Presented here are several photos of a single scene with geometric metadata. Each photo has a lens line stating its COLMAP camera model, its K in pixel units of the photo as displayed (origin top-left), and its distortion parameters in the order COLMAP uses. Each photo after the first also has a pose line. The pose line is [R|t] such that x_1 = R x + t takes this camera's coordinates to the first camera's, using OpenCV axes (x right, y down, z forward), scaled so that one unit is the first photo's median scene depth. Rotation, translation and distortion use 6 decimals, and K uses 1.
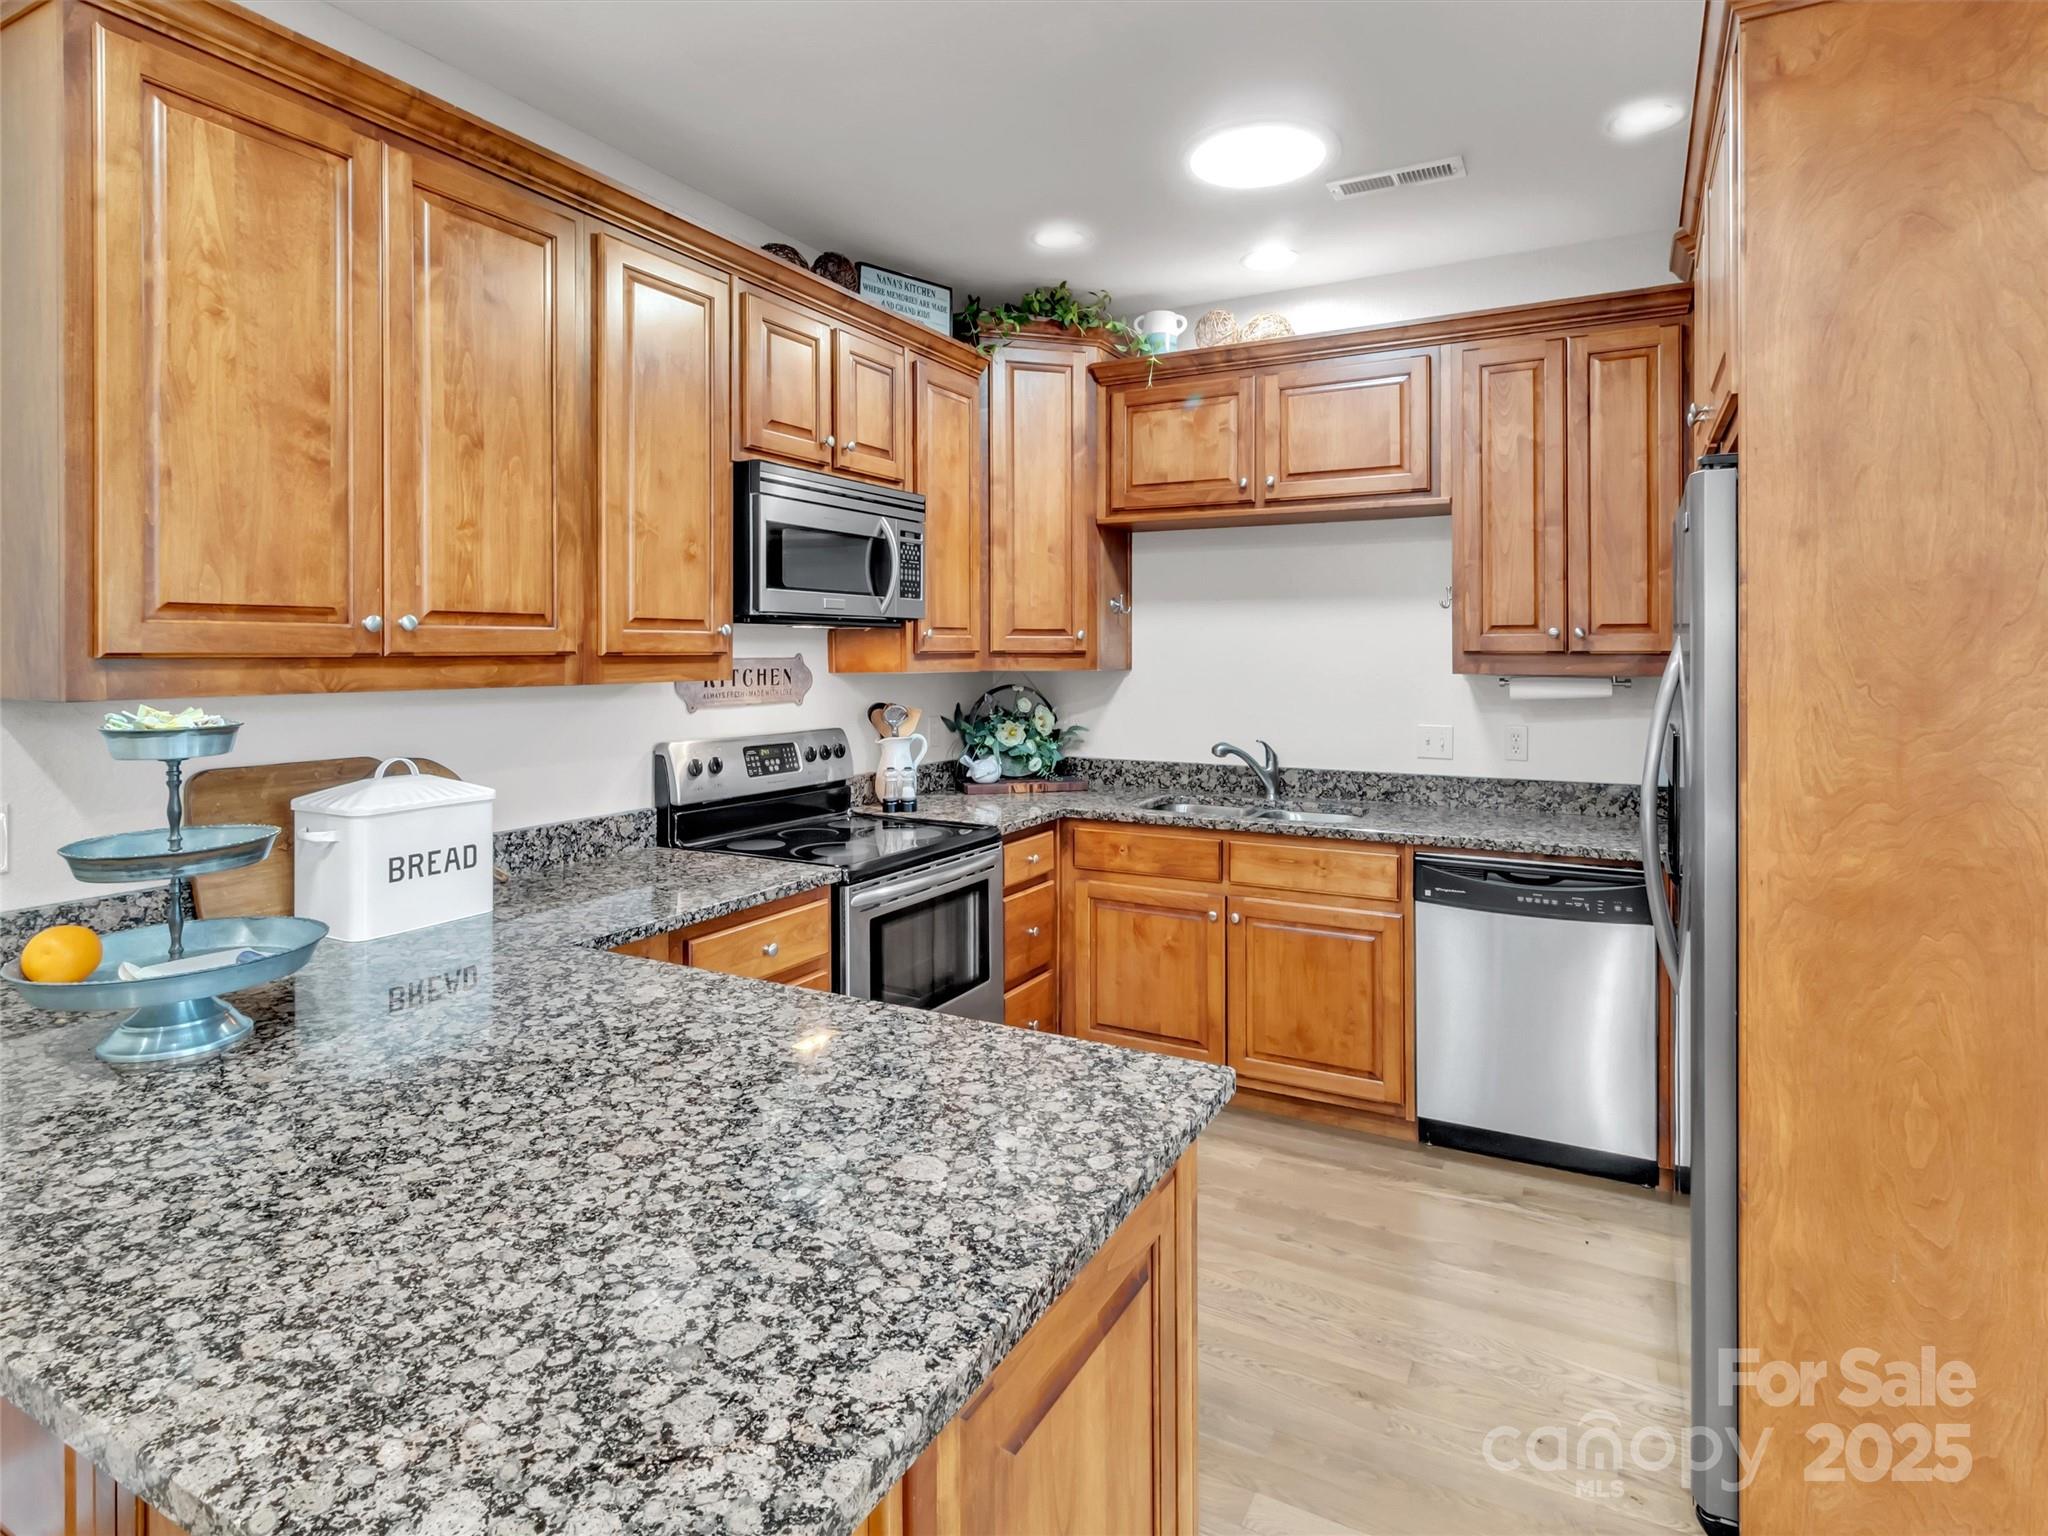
lens RADIAL K [[1087.9, 0, 1022.8], [0, 1087.9, 674.6], [0, 0, 1]] dist [0.002555, -0.000046]
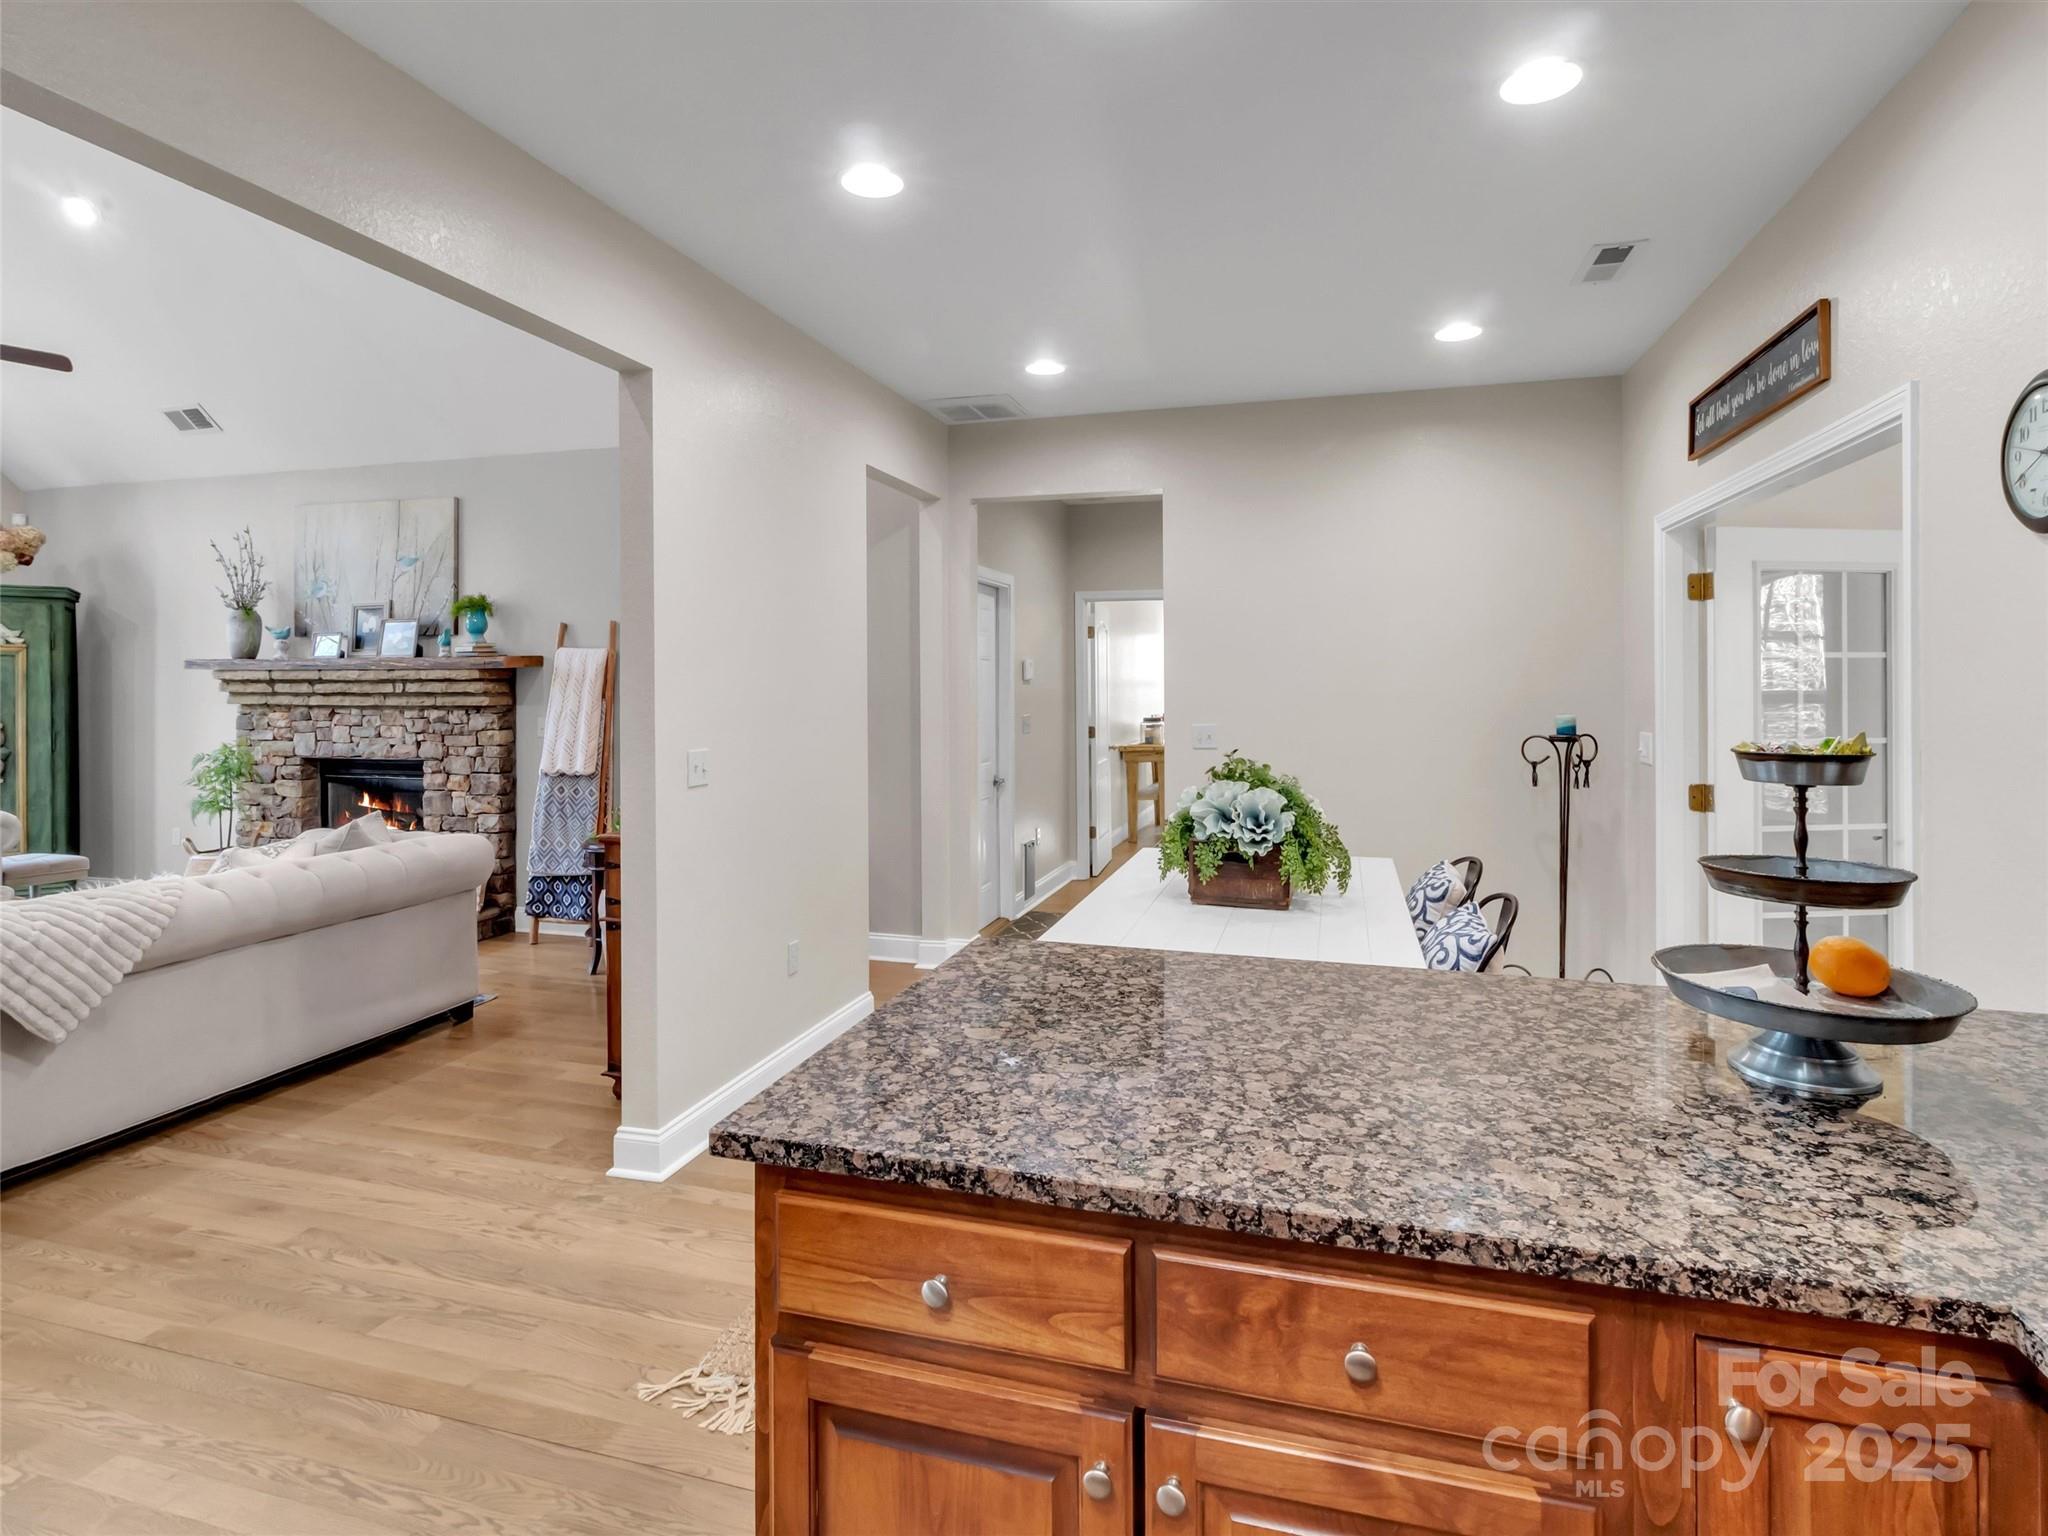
lens RADIAL K [[1090.8, 0, 1021.6], [0, 1090.8, 681.3], [0, 0, 1]] dist [0.003095, 0.000666]
pose [[-0.977487, 0.000367, -0.210994, 0.050298], [-0.003899, 0.999796, 0.019805, -0.013855], [0.210958, 0.020182, -0.977287, 0.747367]]
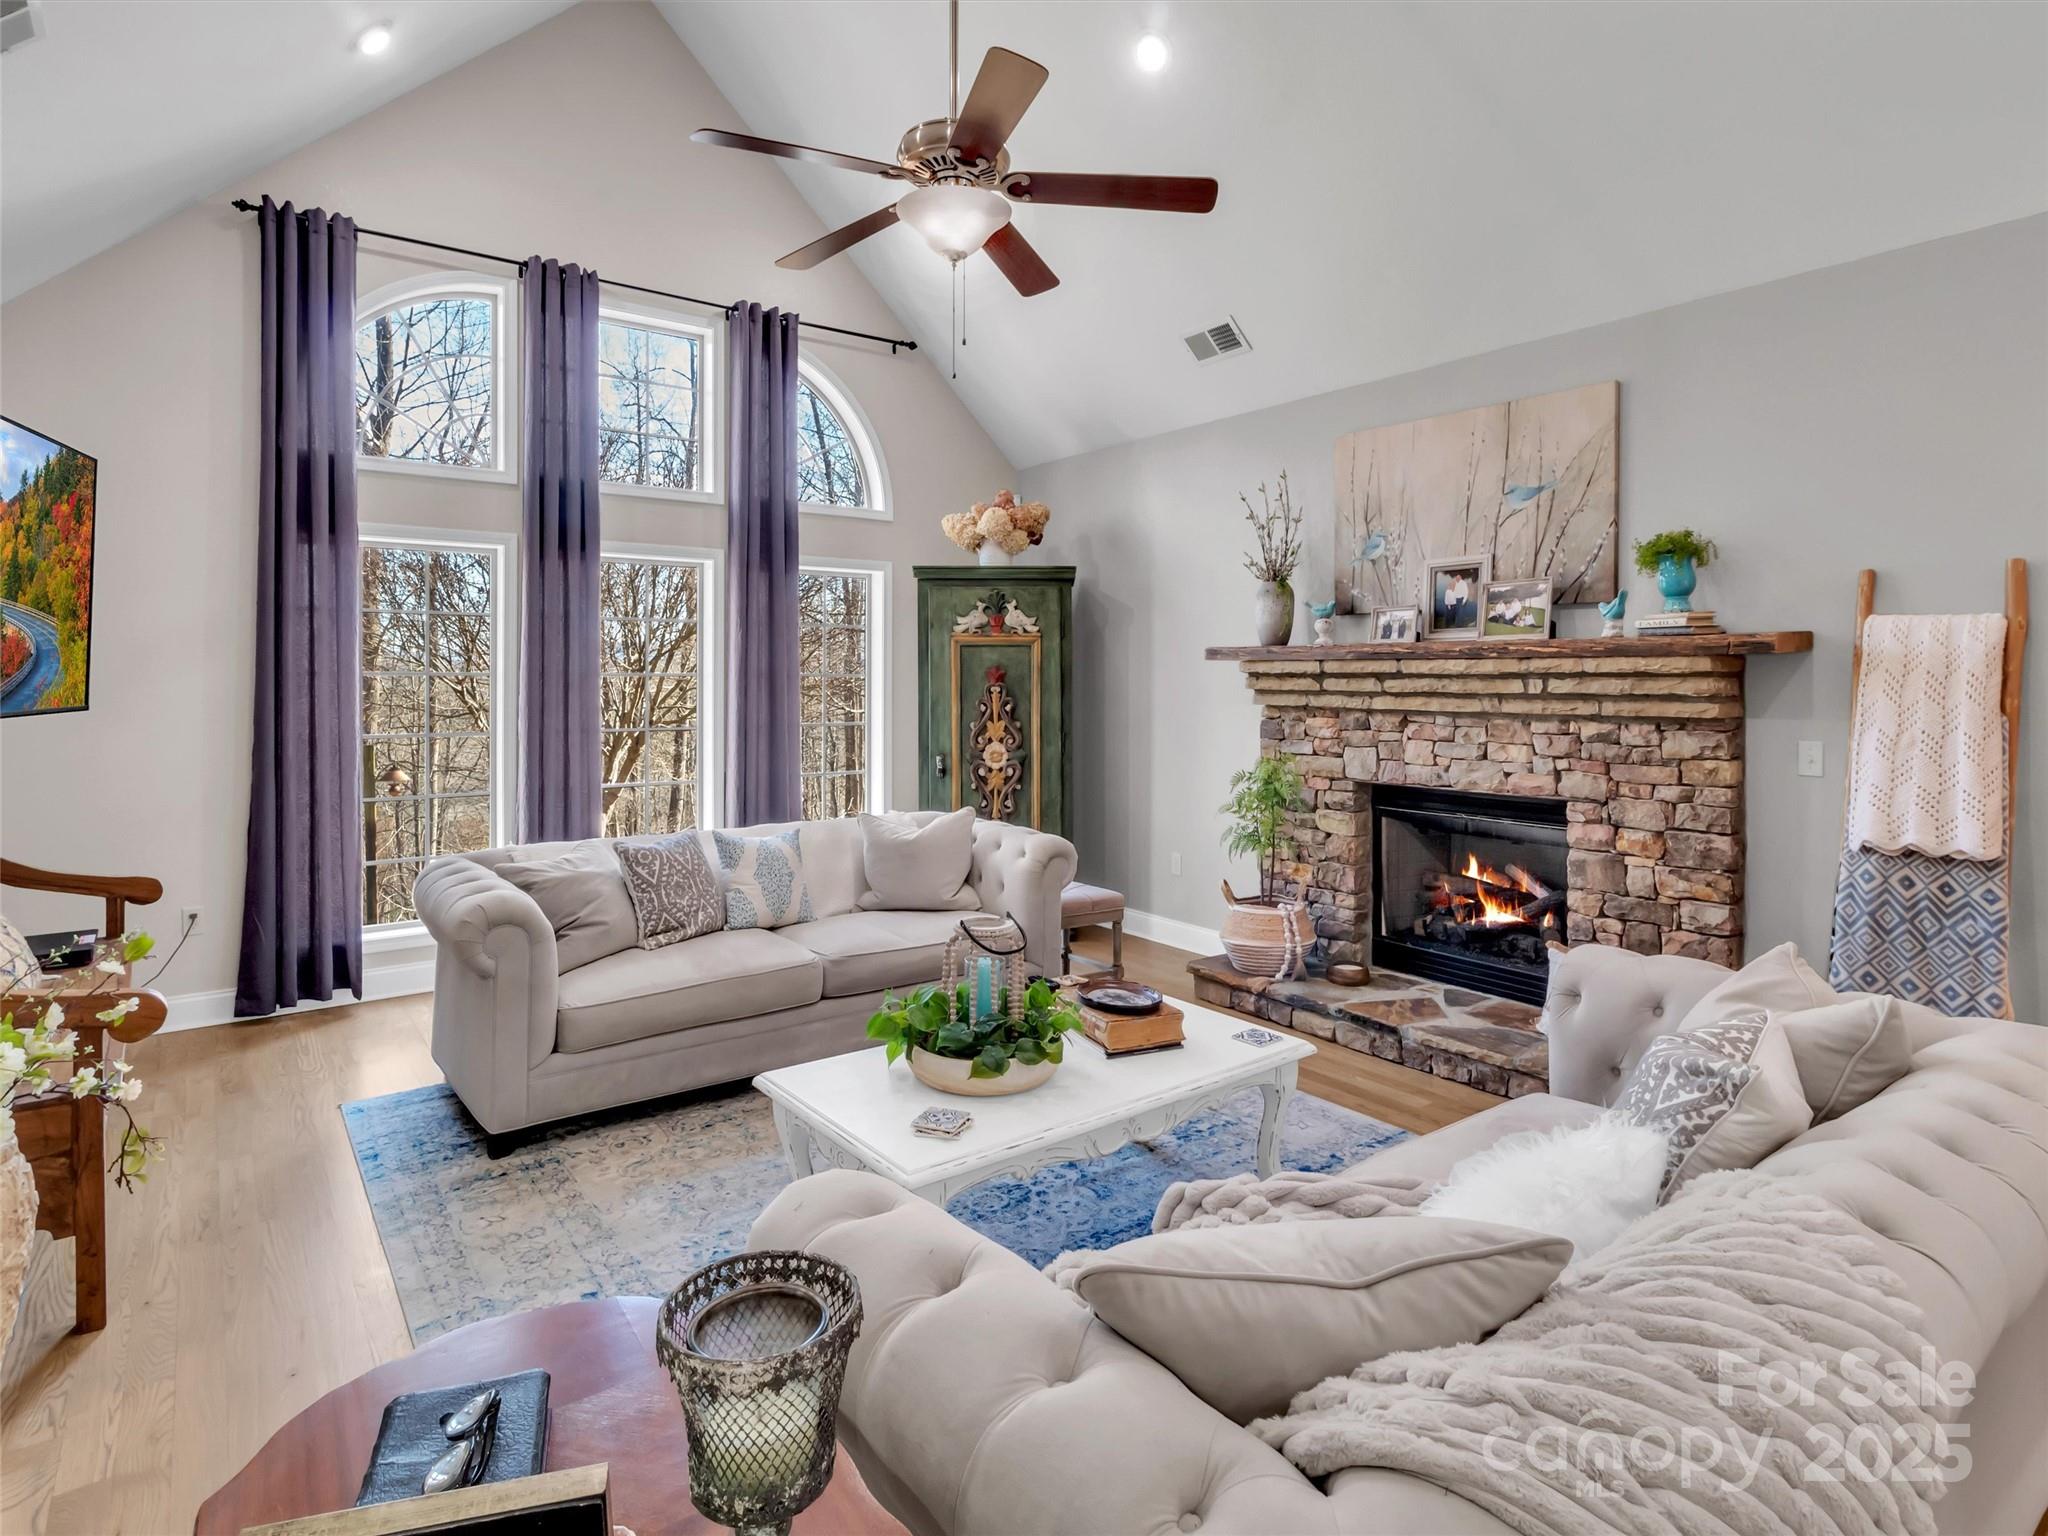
lens RADIAL K [[1087.9, 0, 1022.8], [0, 1087.9, 674.6], [0, 0, 1]] dist [0.002555, -0.000046]
pose [[-0.914381, -0.001385, 0.404853, 0.689640], [0.006744, 0.999803, 0.018653, -0.001110], [-0.404800, 0.019787, -0.914191, 0.056451]]
